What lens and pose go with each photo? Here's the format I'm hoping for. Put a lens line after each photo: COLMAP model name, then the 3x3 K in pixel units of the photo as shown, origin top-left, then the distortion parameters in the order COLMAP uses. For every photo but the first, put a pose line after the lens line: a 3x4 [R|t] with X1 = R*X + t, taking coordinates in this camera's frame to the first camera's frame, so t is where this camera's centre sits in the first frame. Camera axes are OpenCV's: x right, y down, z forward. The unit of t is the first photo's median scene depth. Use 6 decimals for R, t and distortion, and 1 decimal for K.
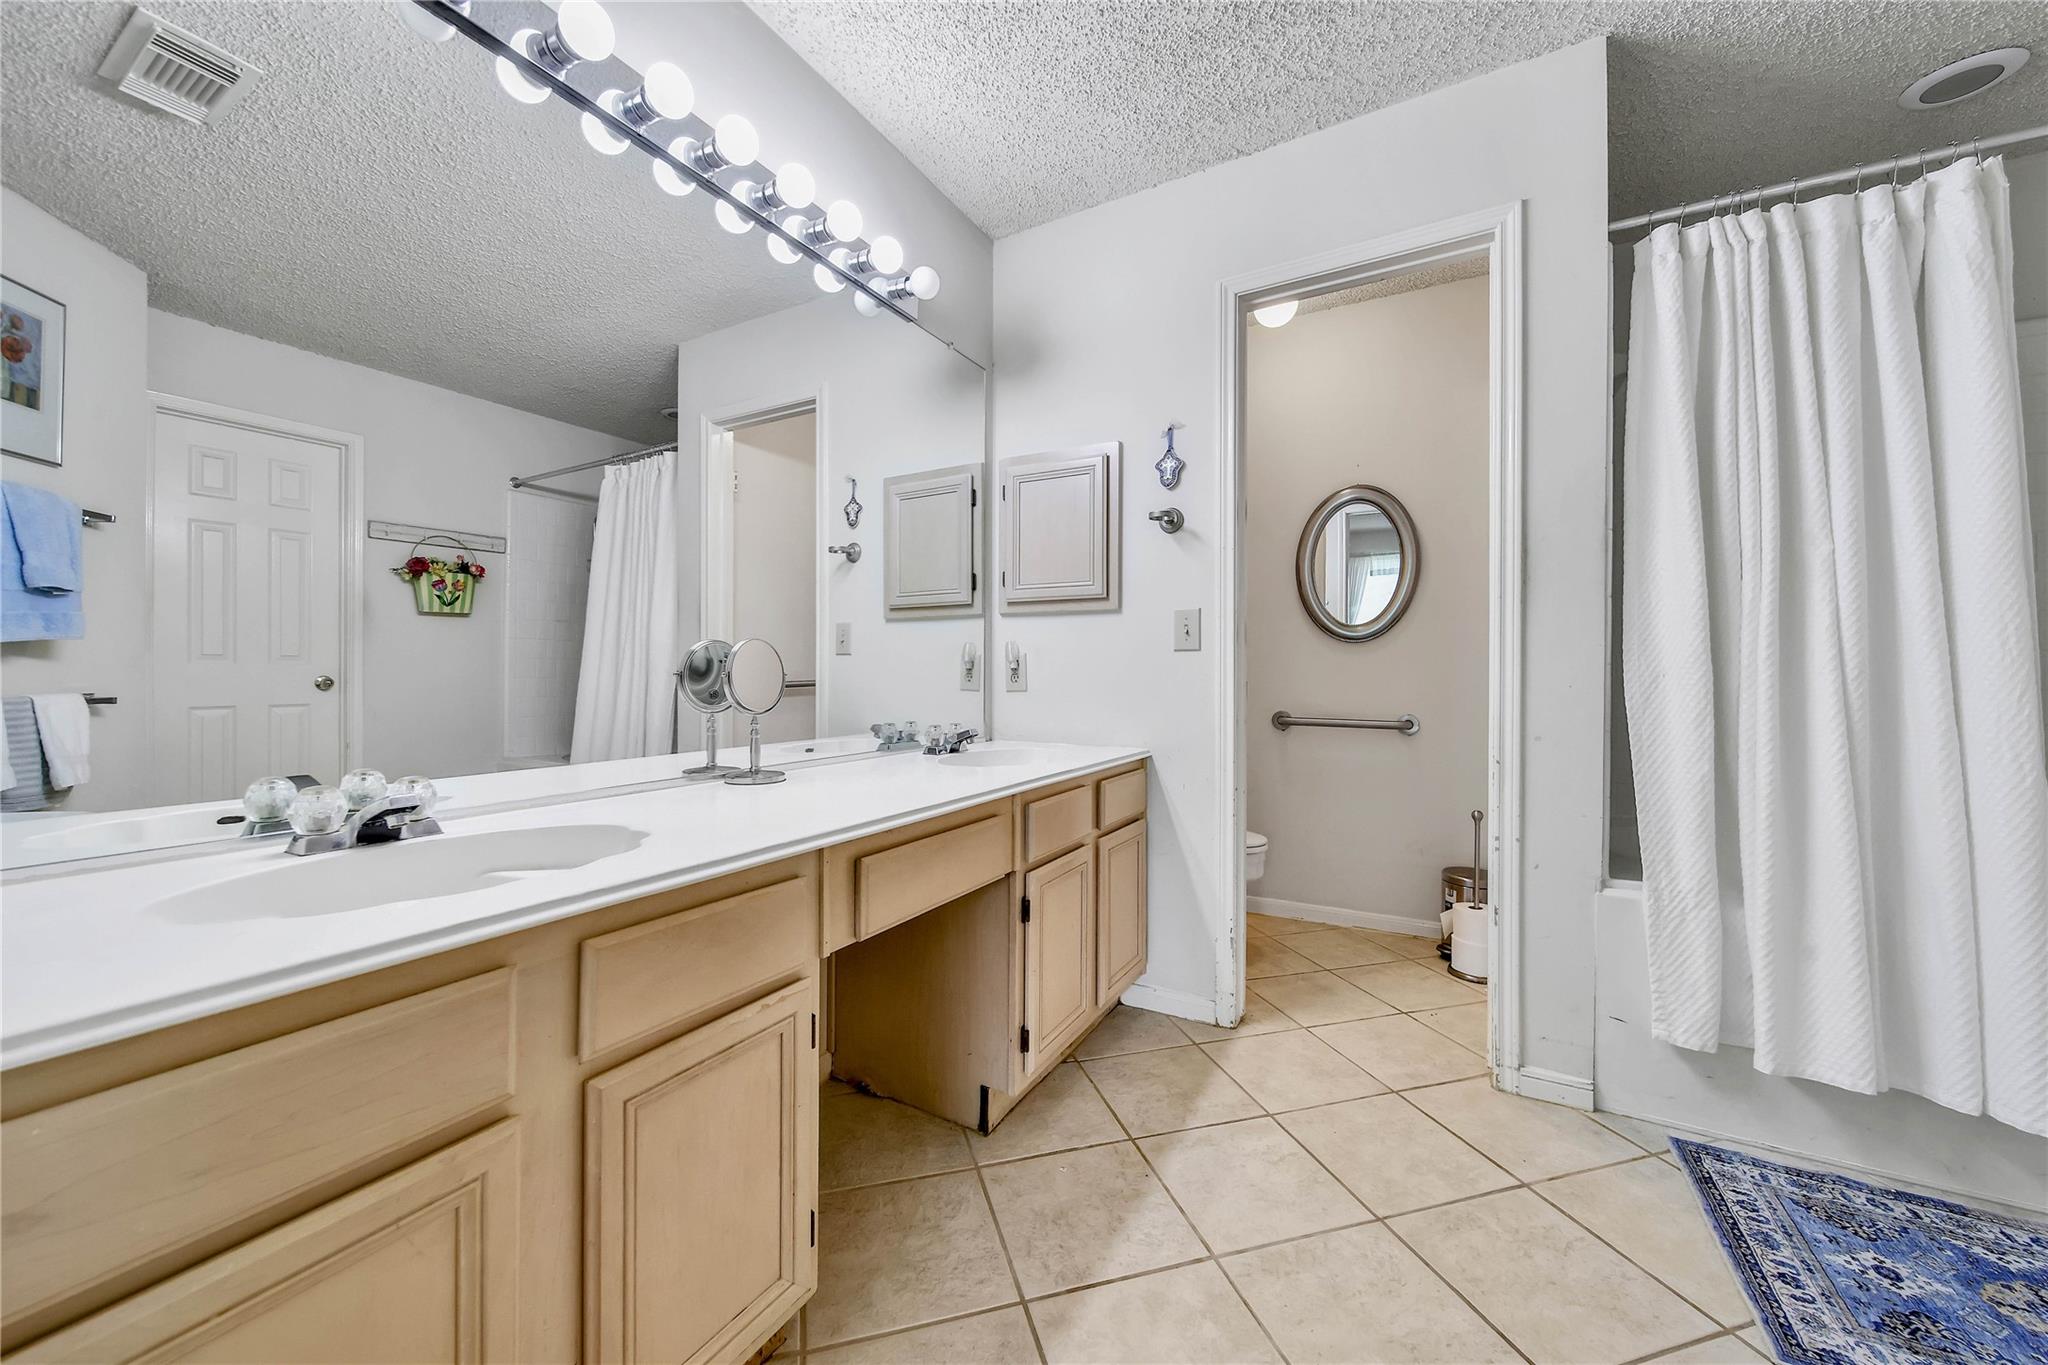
lens RADIAL K [[758.4, 0, 1015.6], [0, 758.4, 675.5], [0, 0, 1]] dist [0.000909, -0.001232]
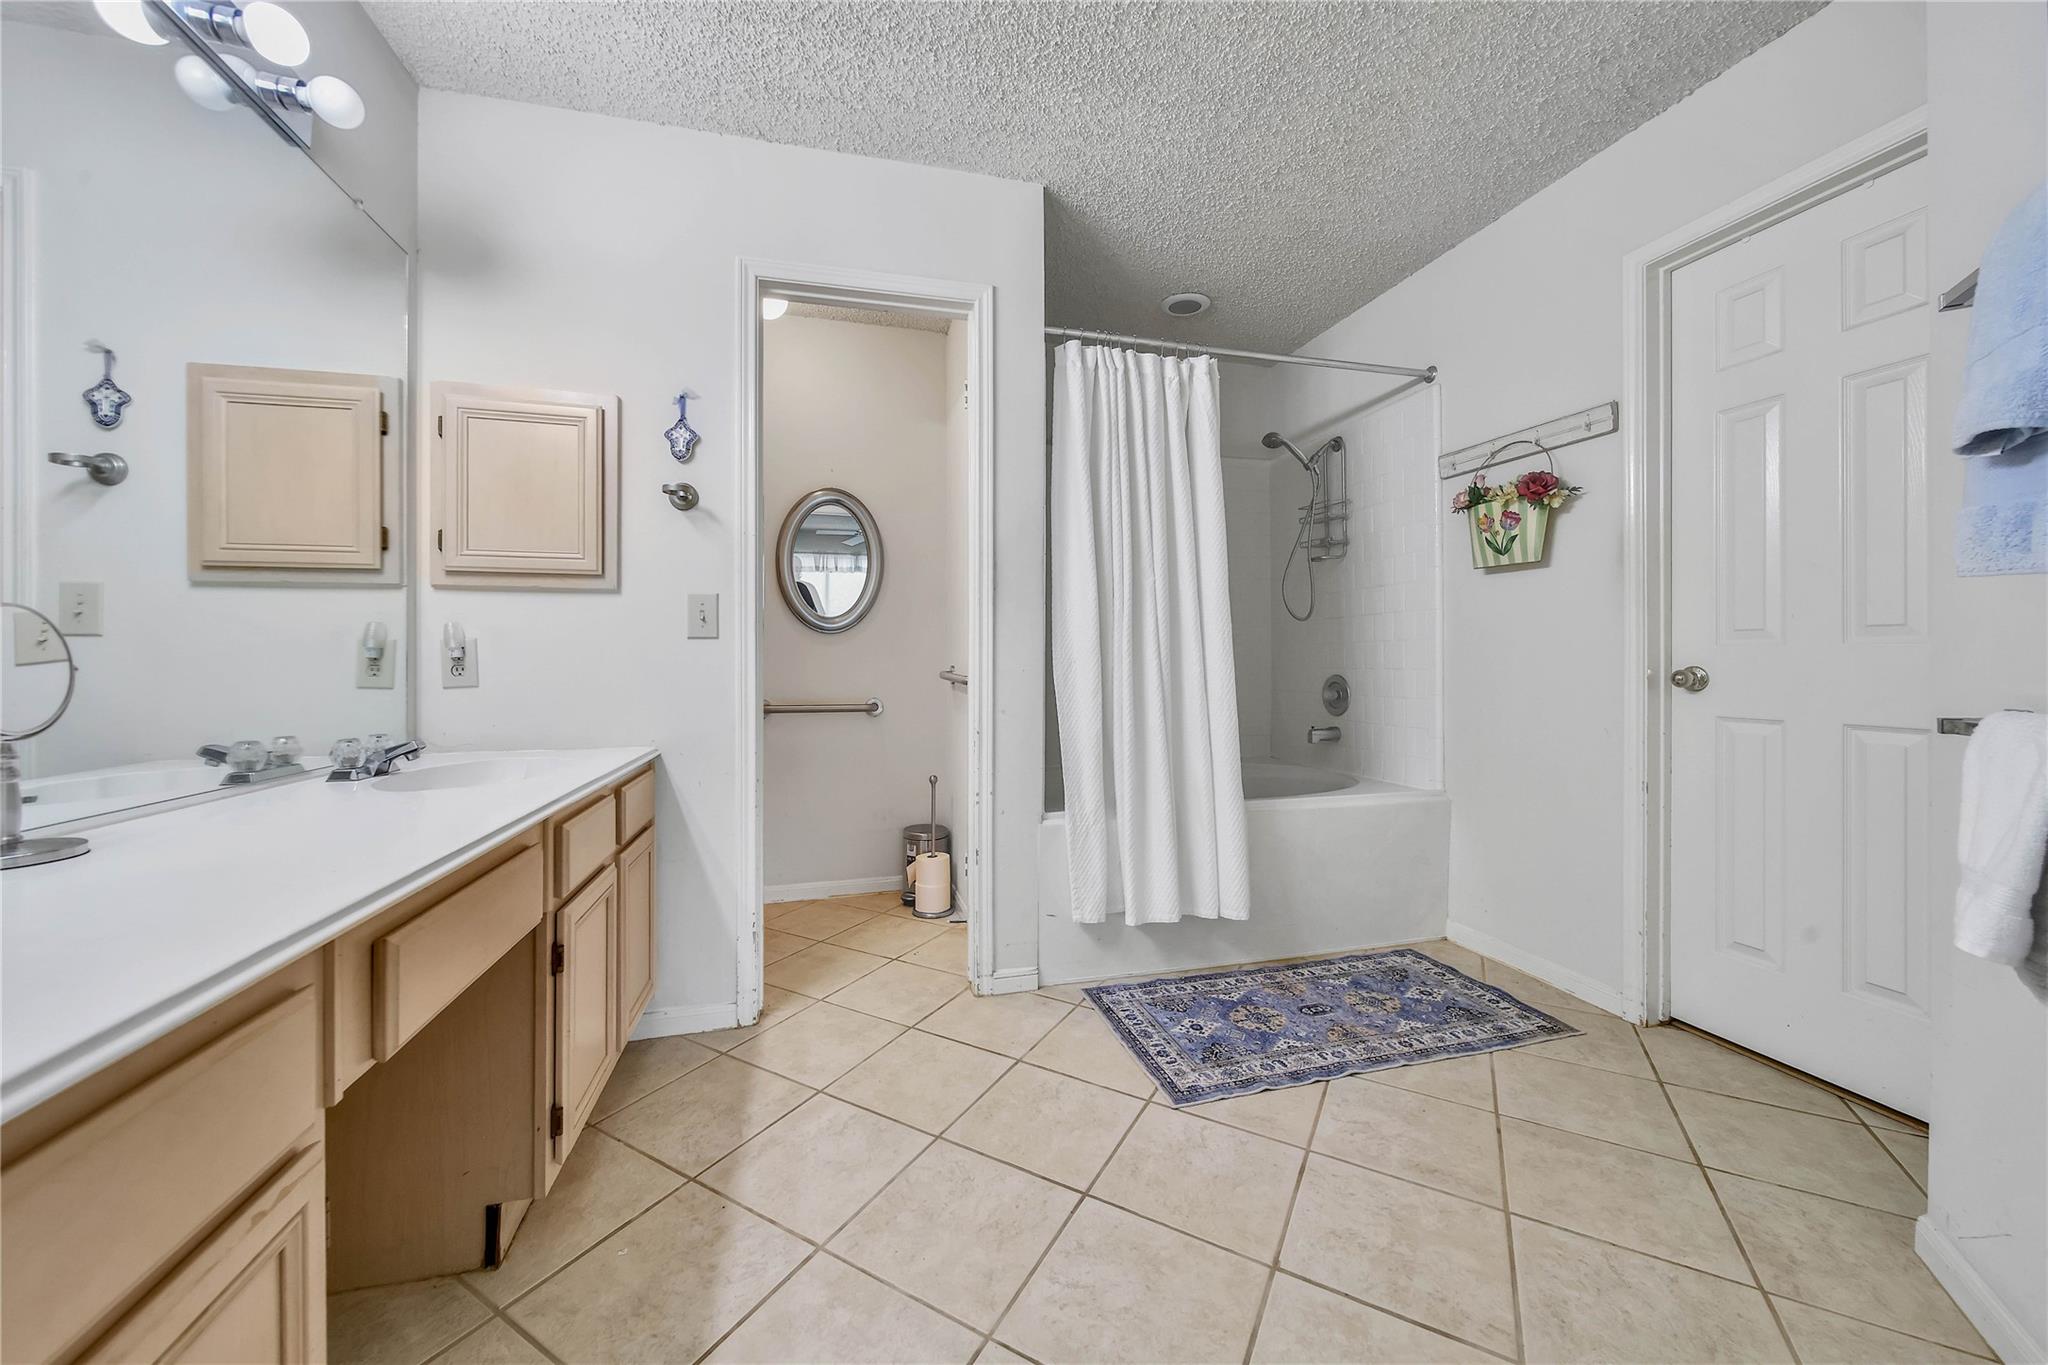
lens RADIAL K [[747.0, 0, 1020.7], [0, 747.0, 663.9], [0, 0, 1]] dist [-0.000741, -0.000267]
pose [[0.711163, -0.007655, 0.702985, -0.154309], [0.008432, 0.999962, 0.002359, -0.000097], [-0.702976, 0.004250, 0.711200, 0.074539]]
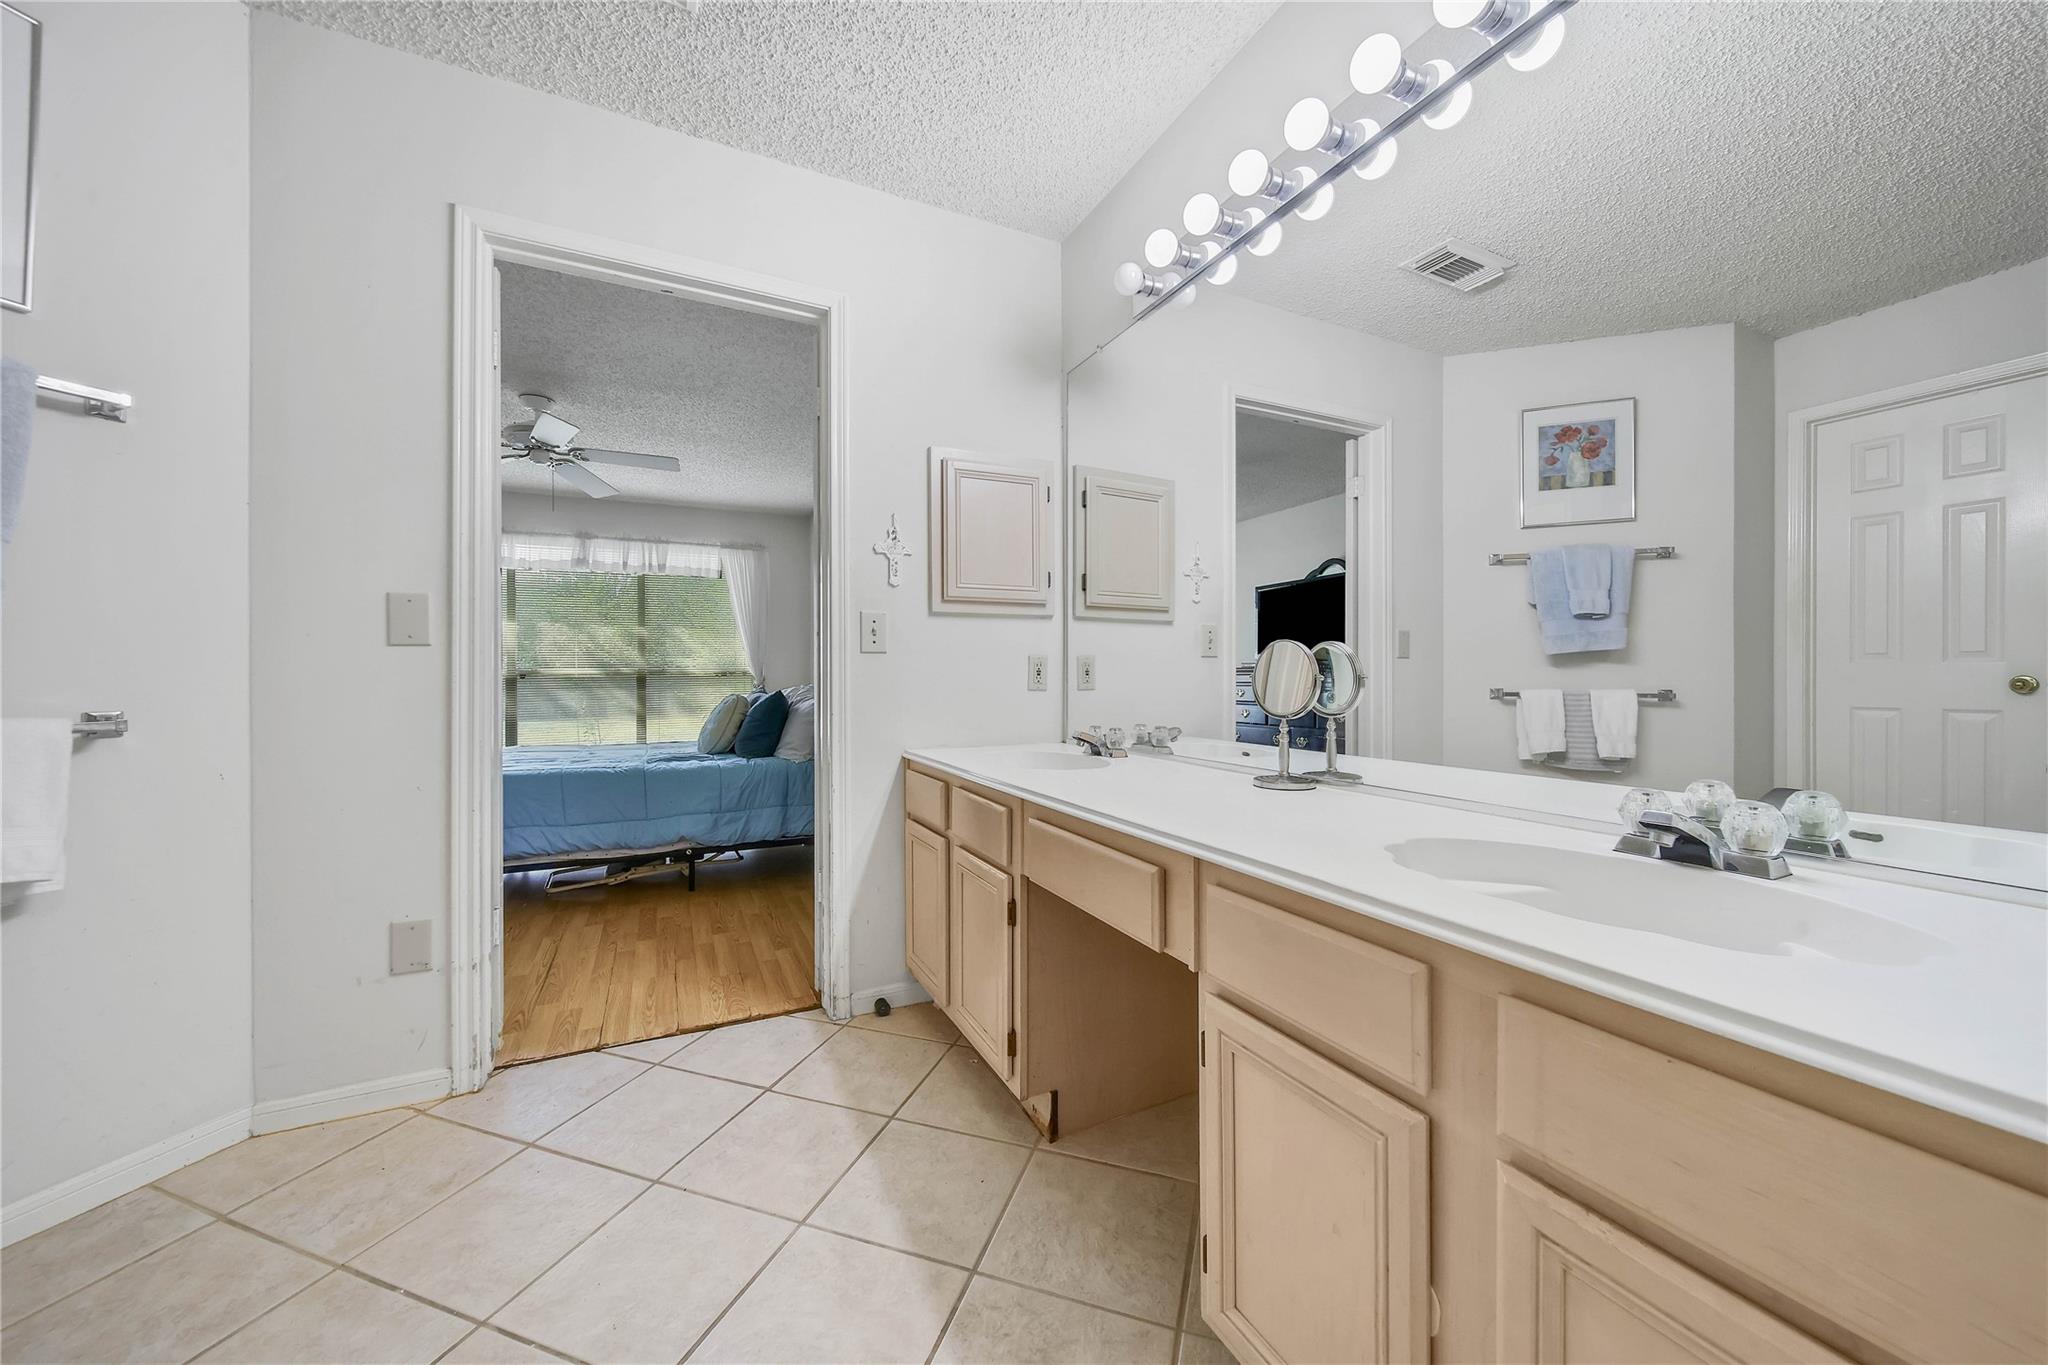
lens RADIAL K [[747.0, 0, 1020.7], [0, 747.0, 663.9], [0, 0, 1]] dist [-0.000741, -0.000267]
pose [[-0.567445, -0.008656, -0.823366, 0.993986], [-0.006174, 0.999961, -0.006257, -0.015088], [0.823388, 0.001533, -0.567476, 1.952834]]
